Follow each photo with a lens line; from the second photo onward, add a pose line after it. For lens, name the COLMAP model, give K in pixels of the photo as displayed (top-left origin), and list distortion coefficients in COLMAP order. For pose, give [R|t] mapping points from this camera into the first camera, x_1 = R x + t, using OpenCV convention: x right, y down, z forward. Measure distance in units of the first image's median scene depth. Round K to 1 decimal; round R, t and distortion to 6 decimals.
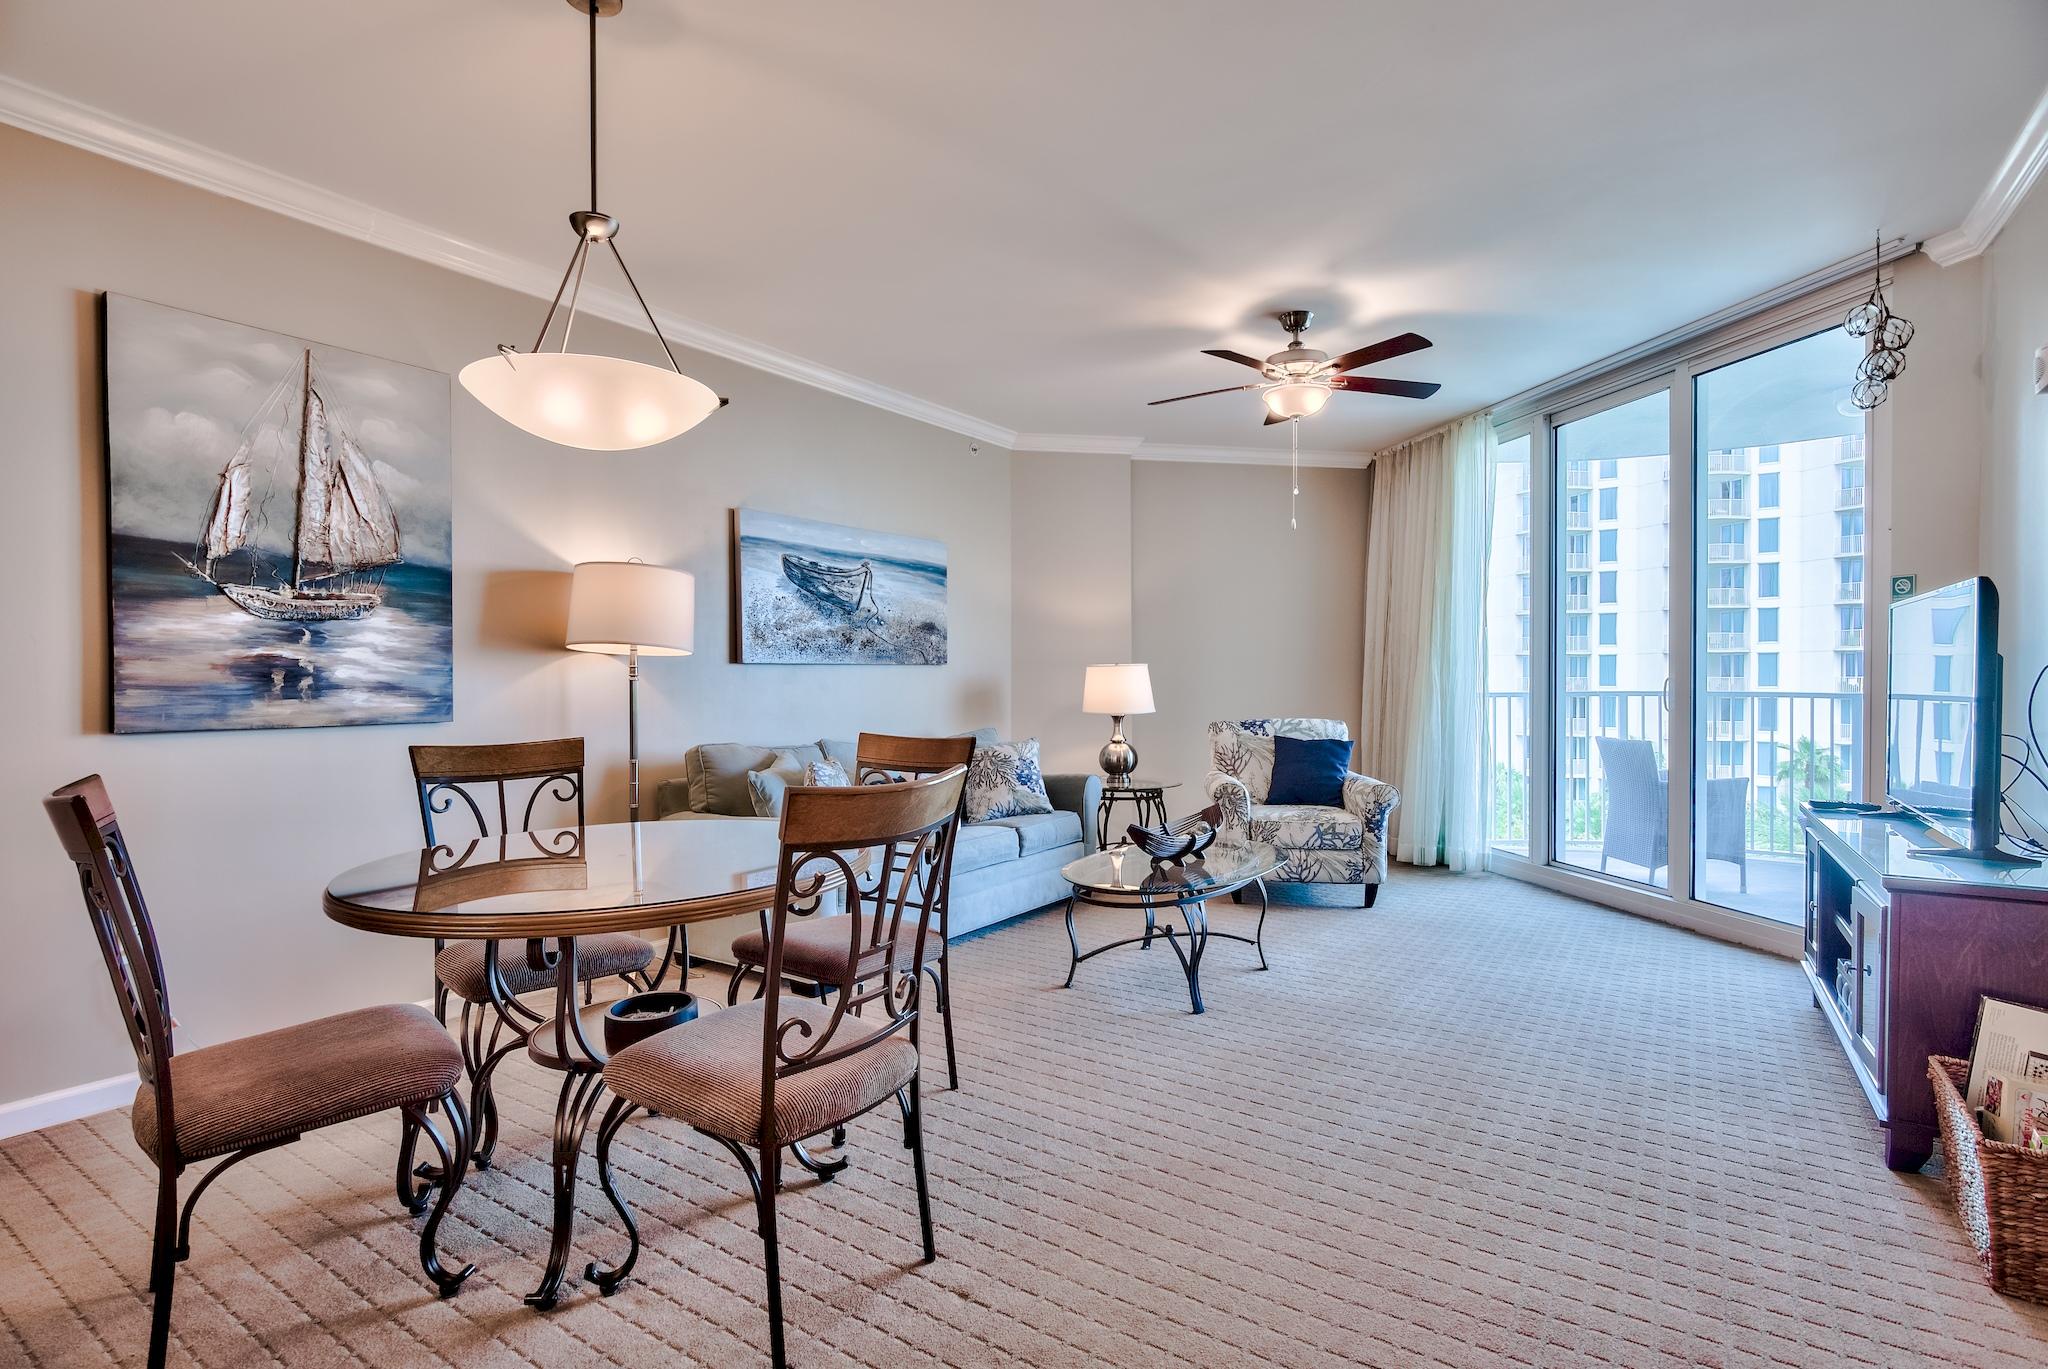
lens RADIAL K [[984.0, 0, 1021.8], [0, 984.0, 683.8], [0, 0, 1]] dist [0.000169, -0.000388]
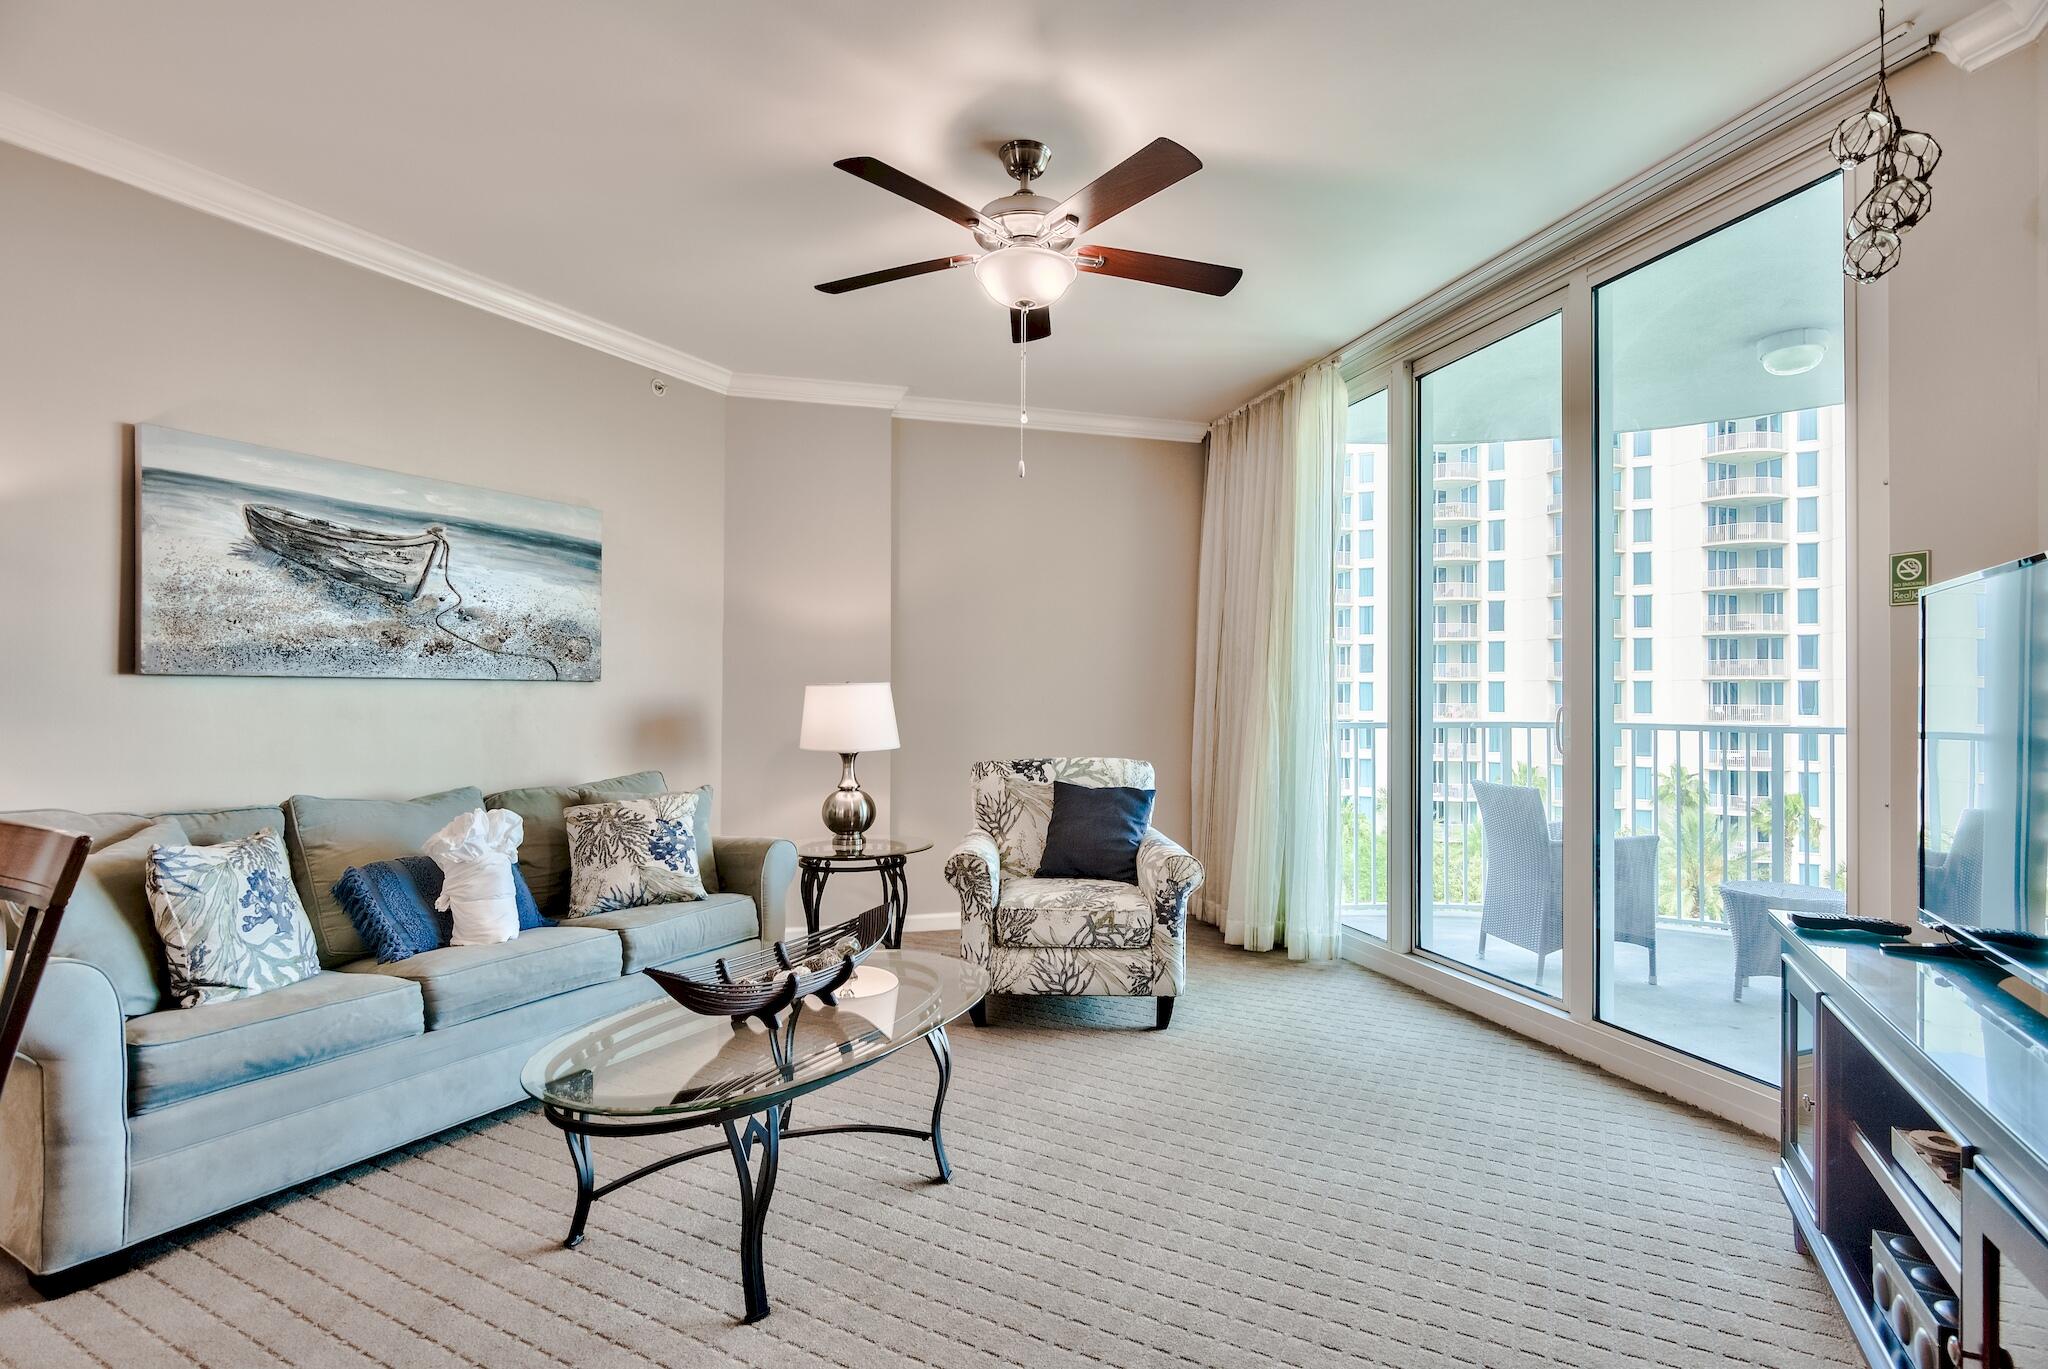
lens RADIAL K [[987.9, 0, 1024.0], [0, 987.9, 684.5], [0, 0, 1]] dist [-0.000696, -0.000445]
pose [[0.995862, 0.008705, 0.090463, 0.220780], [-0.006716, 0.999729, -0.022273, -0.004305], [-0.090633, 0.021574, 0.995651, 0.350099]]
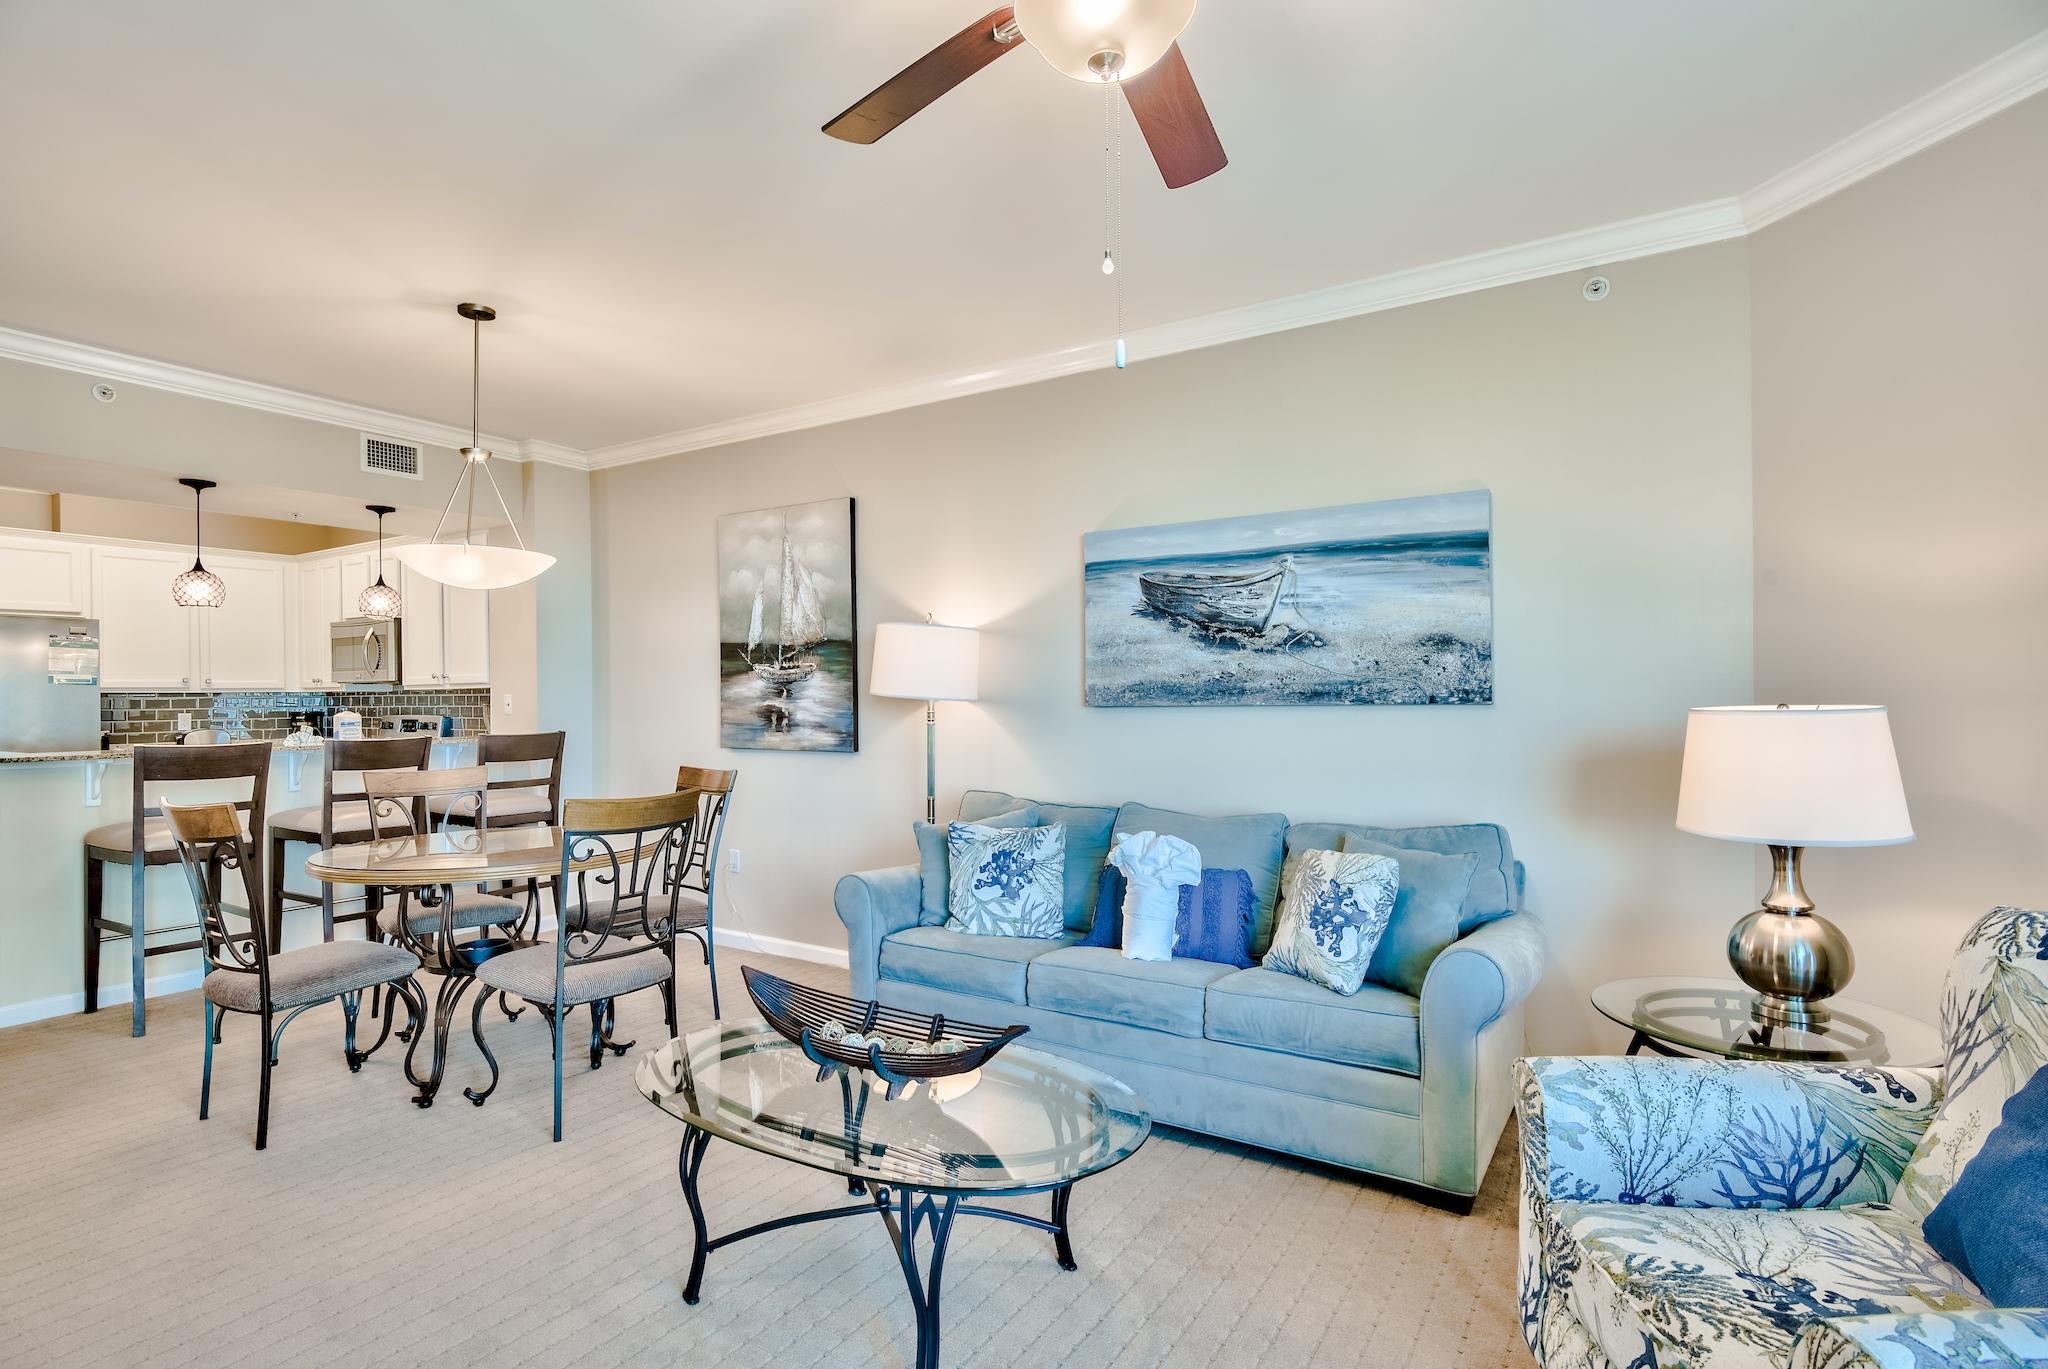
lens RADIAL K [[1012.2, 0, 1036.1], [0, 1012.2, 691.3], [0, 0, 1]] dist [-0.000600, -0.000527]
pose [[0.043703, 0.000521, -0.999044, 0.661985], [0.001750, 0.999998, 0.000598, -0.036698], [0.999043, -0.001775, 0.043702, 0.955505]]
